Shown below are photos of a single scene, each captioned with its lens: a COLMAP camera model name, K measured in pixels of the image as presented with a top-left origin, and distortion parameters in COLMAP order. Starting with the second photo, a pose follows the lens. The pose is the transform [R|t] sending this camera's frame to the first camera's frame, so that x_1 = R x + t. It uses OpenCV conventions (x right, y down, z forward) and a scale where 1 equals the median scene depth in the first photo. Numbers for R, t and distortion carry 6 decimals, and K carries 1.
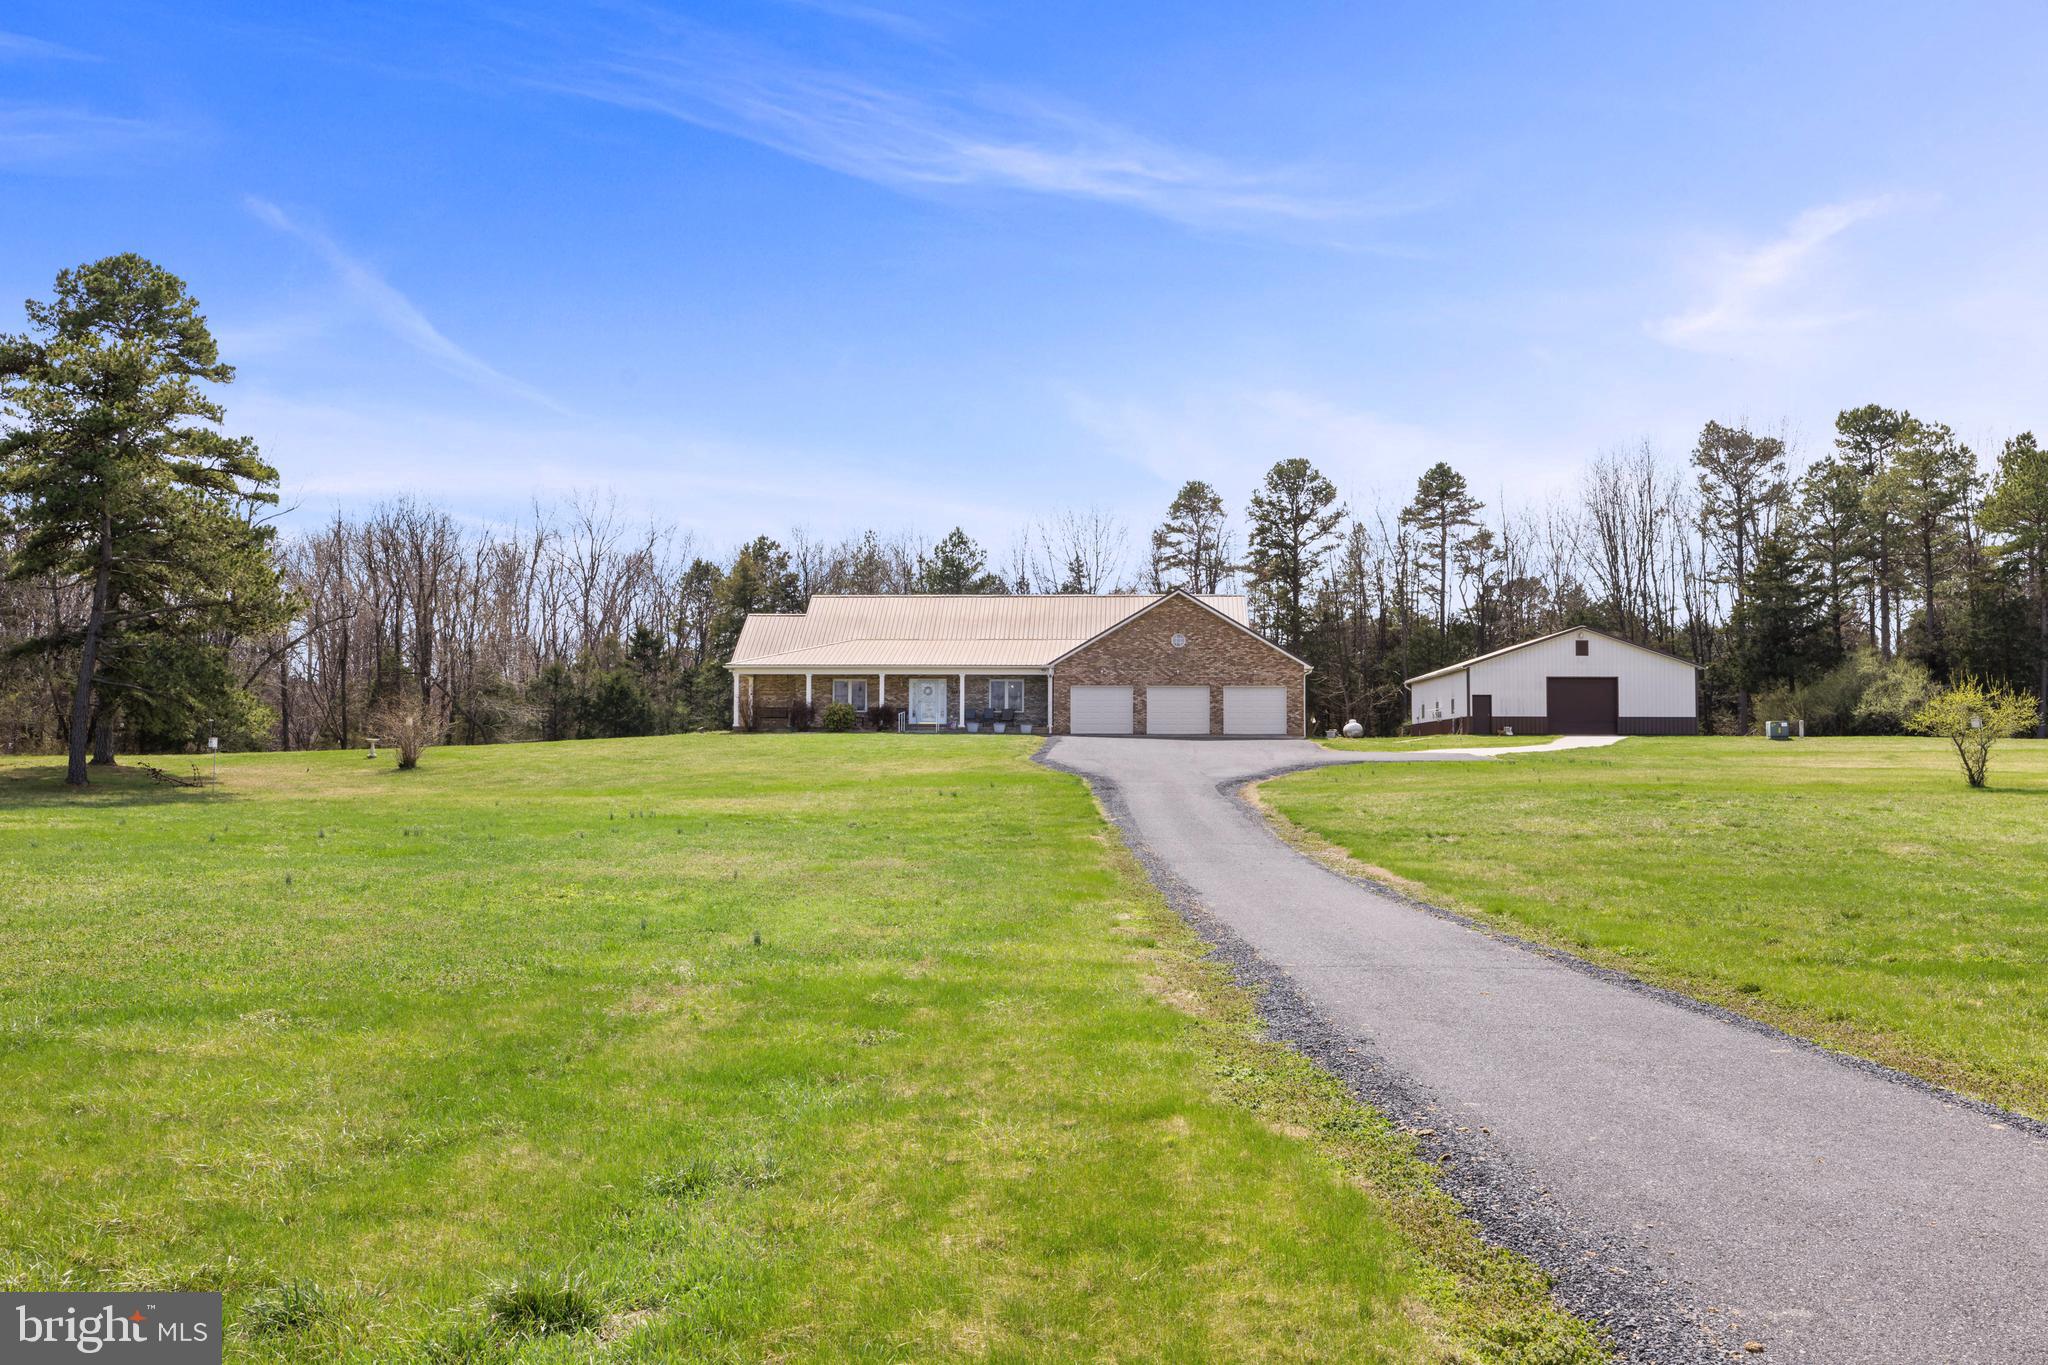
lens RADIAL K [[2055.0, 0, 1019.5], [0, 2055.0, 674.4], [0, 0, 1]] dist [0.077727, 0.000000]
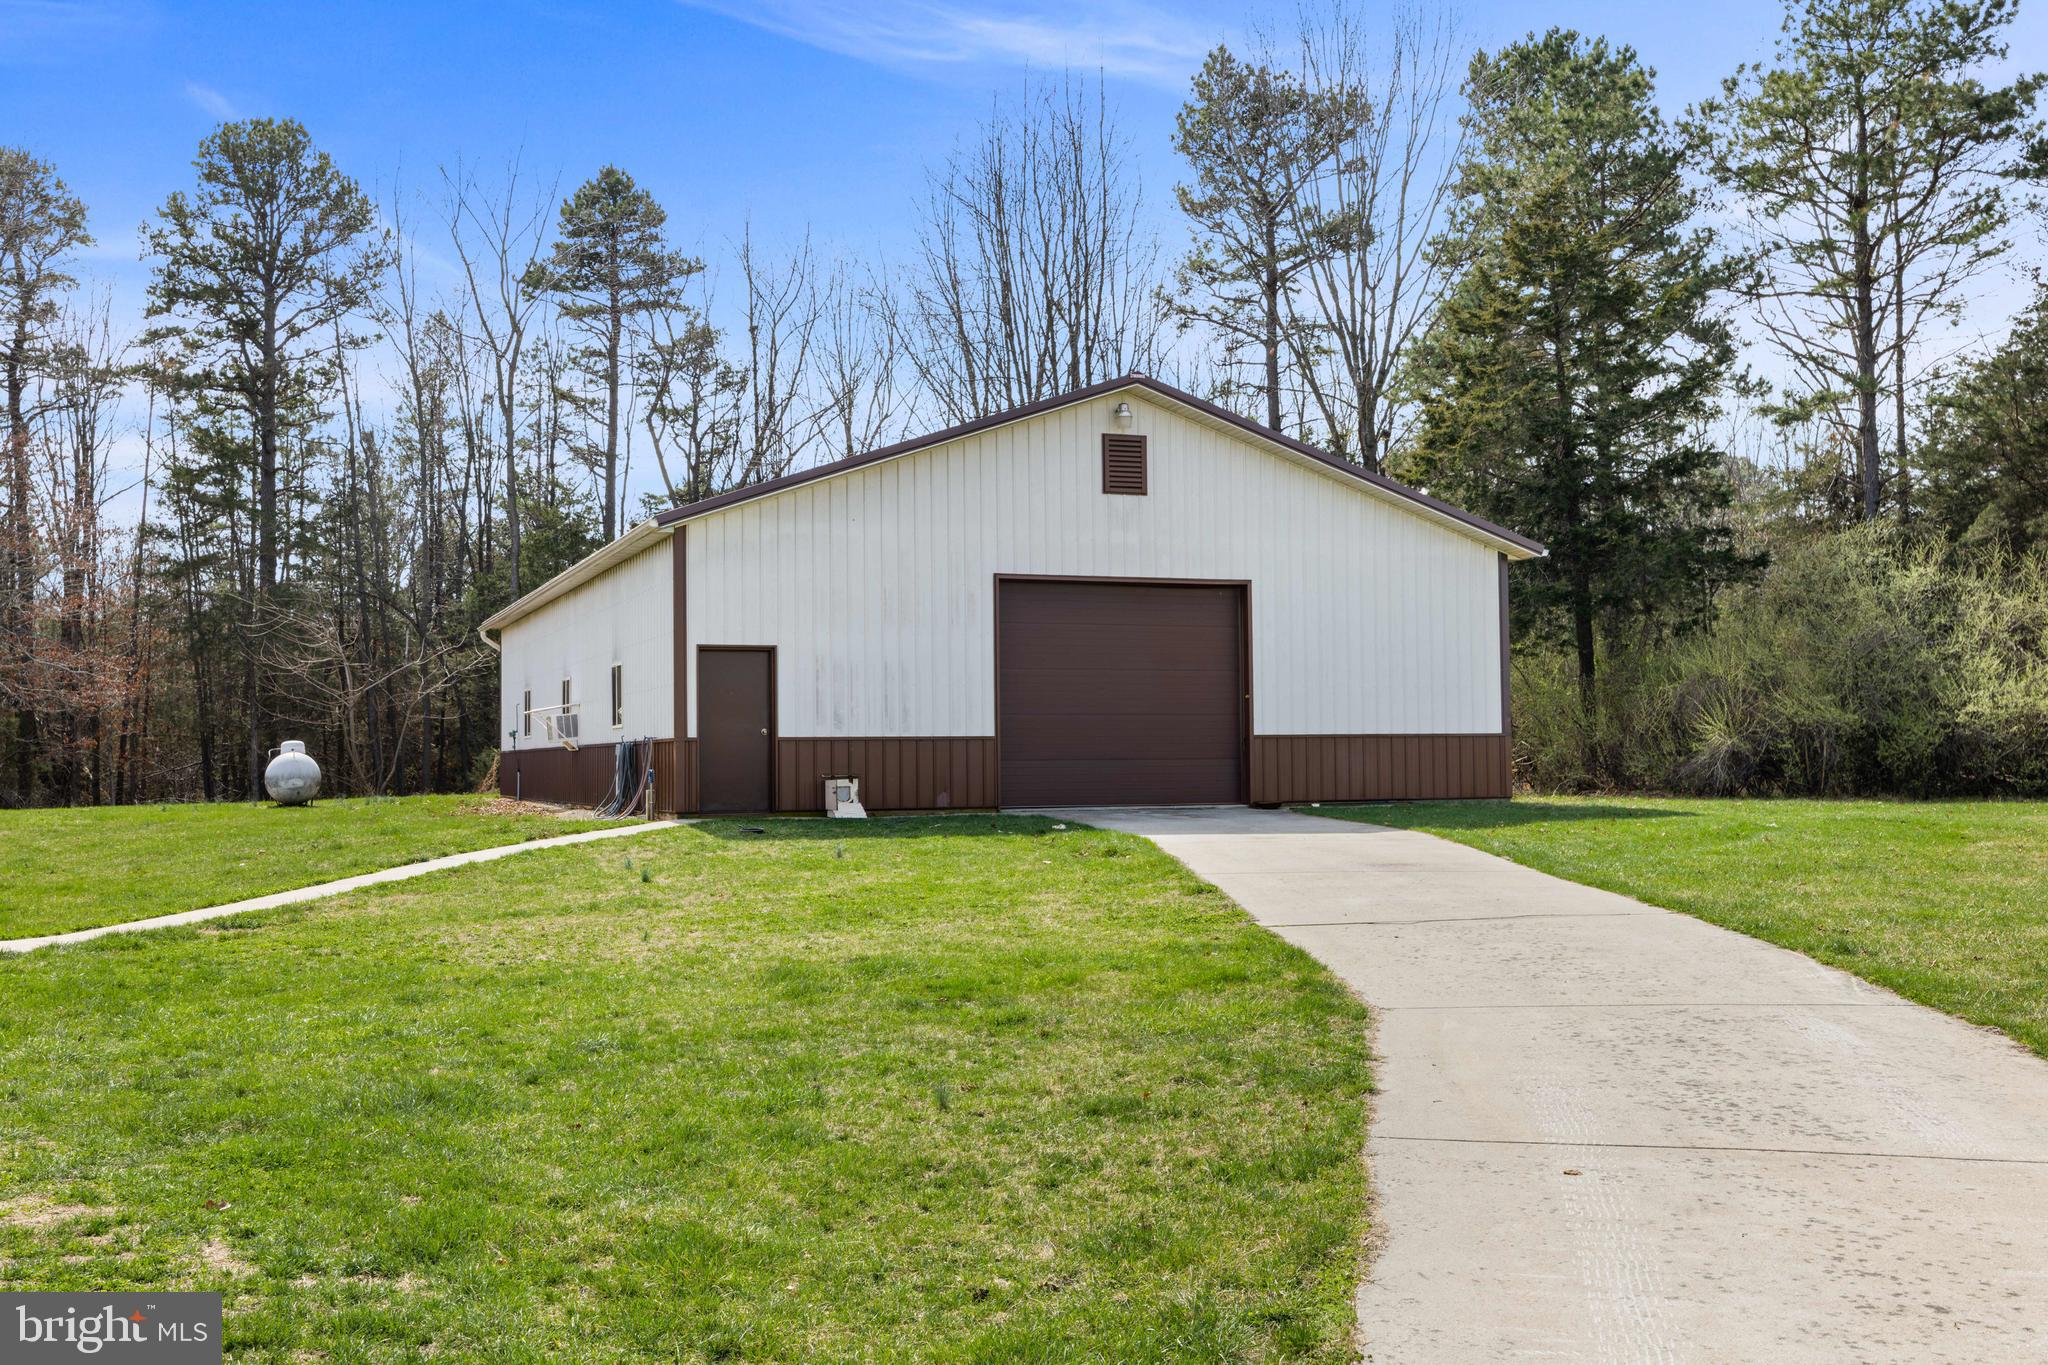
lens RADIAL K [[2008.1, 0, 1025.1], [0, 2008.1, 680.3], [0, 0, 1]] dist [-0.002839, 0.000000]
pose [[0.922567, 0.007300, 0.385768, 0.119684], [-0.007839, 0.999969, -0.000176, 0.009870], [-0.385758, -0.002862, 0.922596, 0.559154]]
